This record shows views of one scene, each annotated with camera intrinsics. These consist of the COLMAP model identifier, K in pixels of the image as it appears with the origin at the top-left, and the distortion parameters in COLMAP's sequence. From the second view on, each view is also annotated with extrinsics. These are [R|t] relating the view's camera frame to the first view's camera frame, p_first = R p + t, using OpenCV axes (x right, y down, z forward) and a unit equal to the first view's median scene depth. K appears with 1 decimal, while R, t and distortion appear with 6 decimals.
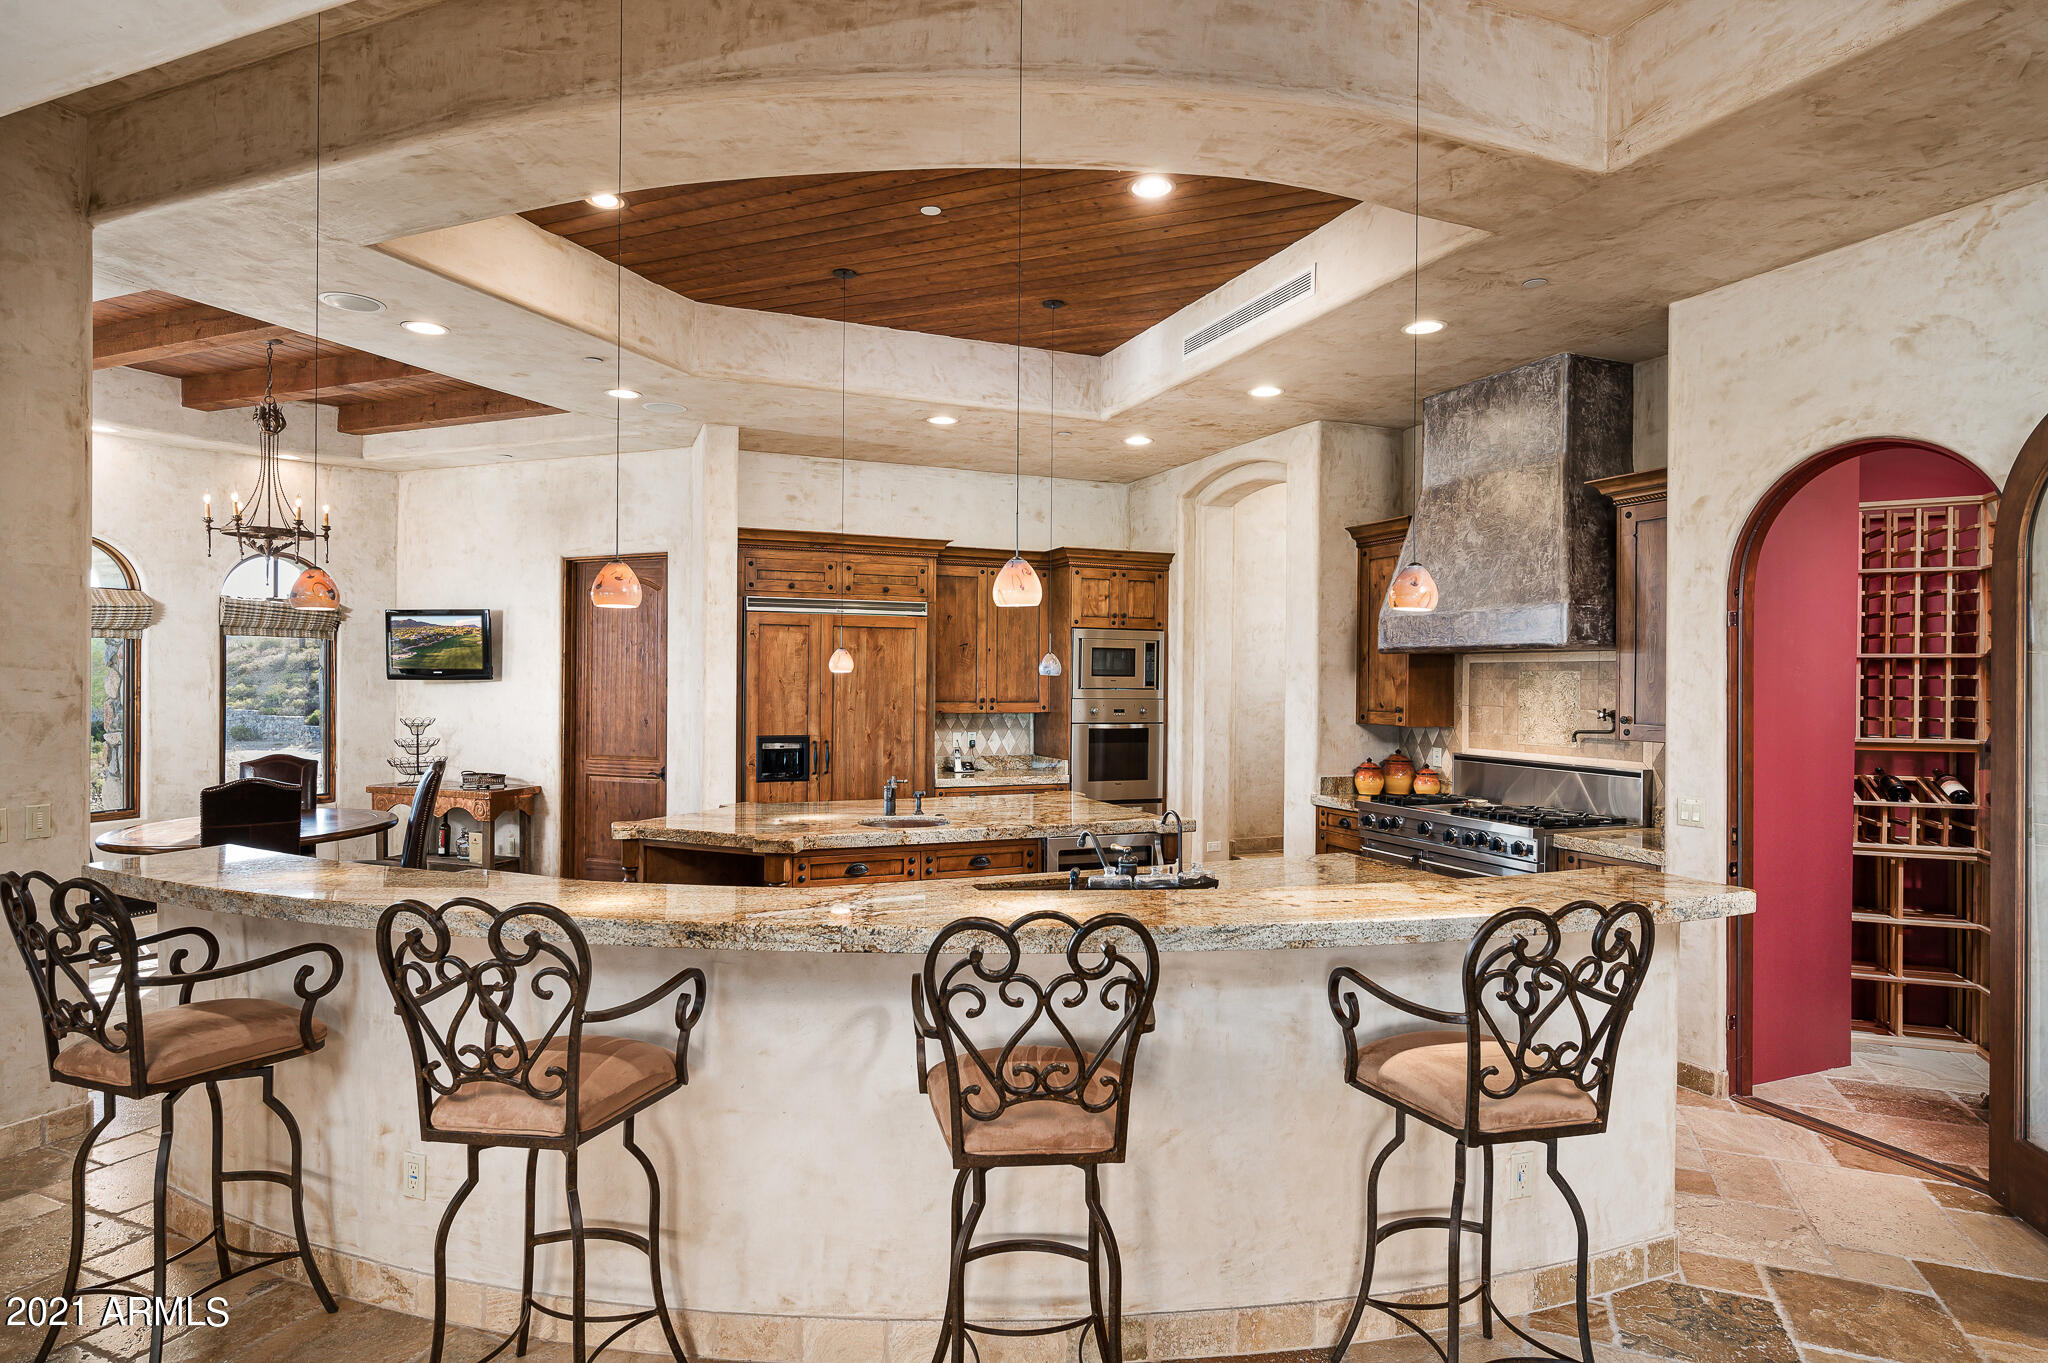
lens RADIAL K [[1082.4, 0, 1020.5], [0, 1082.4, 679.2], [0, 0, 1]] dist [0.002012, -0.000682]
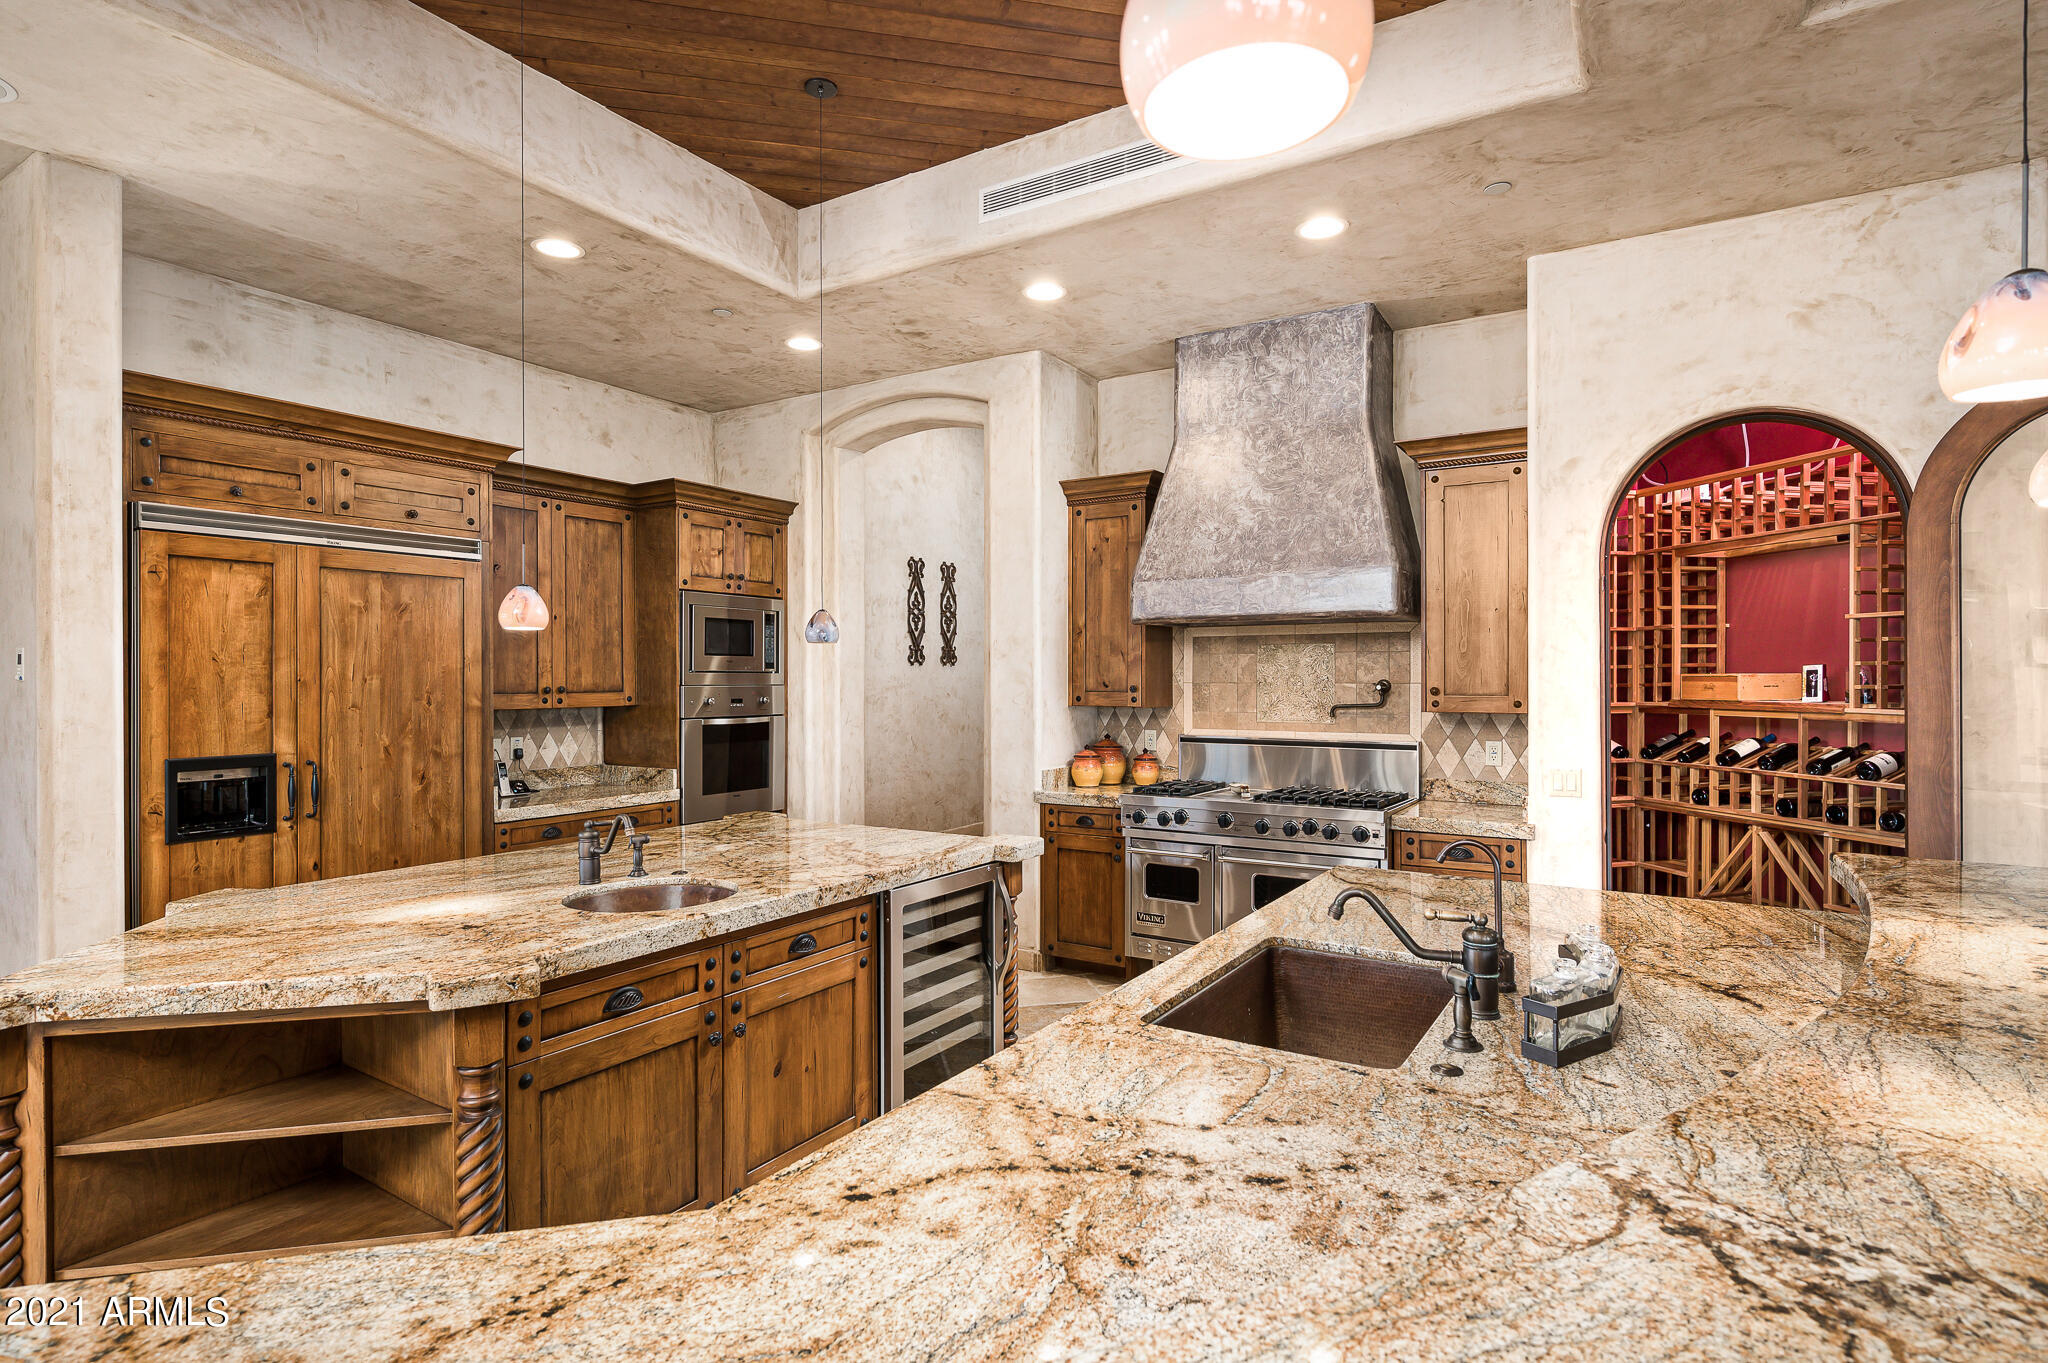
lens RADIAL K [[1028.2, 0, 1022.7], [0, 1028.2, 680.4], [0, 0, 1]] dist [-0.000125, -0.000864]
pose [[0.813657, -0.012285, 0.581215, -0.190768], [0.009187, 0.999924, 0.008273, 0.011971], [-0.581272, -0.001392, 0.813708, 0.324134]]
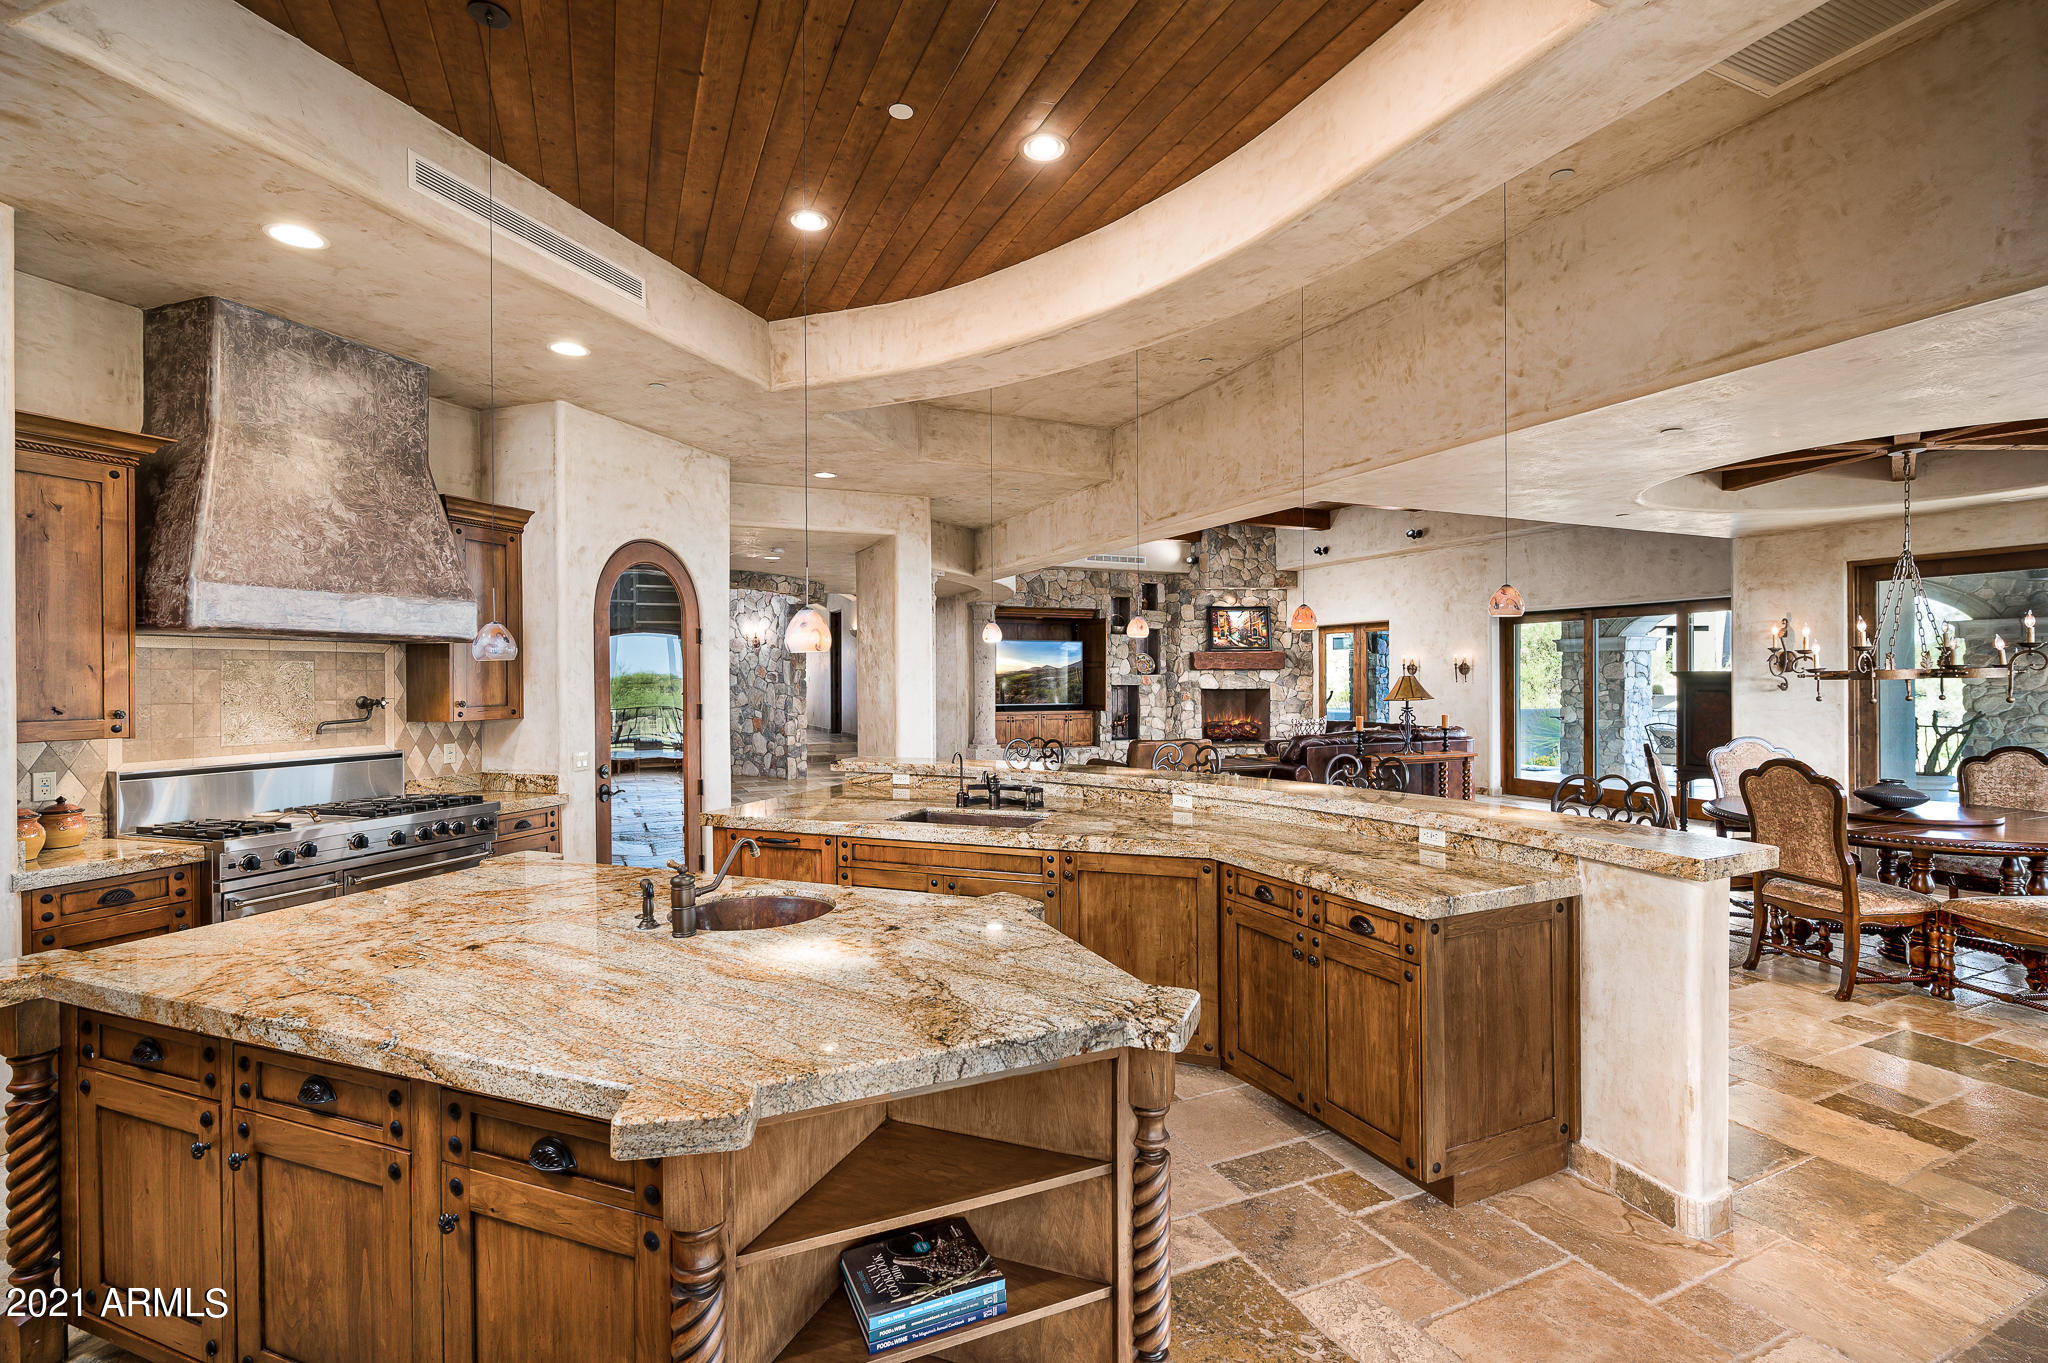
lens RADIAL K [[938.3, 0, 1024.2], [0, 938.3, 678.2], [0, 0, 1]] dist [0.000672, -0.000110]
pose [[-0.739328, -0.005449, 0.673323, -0.408505], [-0.000650, 0.999973, 0.007379, 0.000894], [-0.673345, 0.005018, -0.739311, 0.933438]]
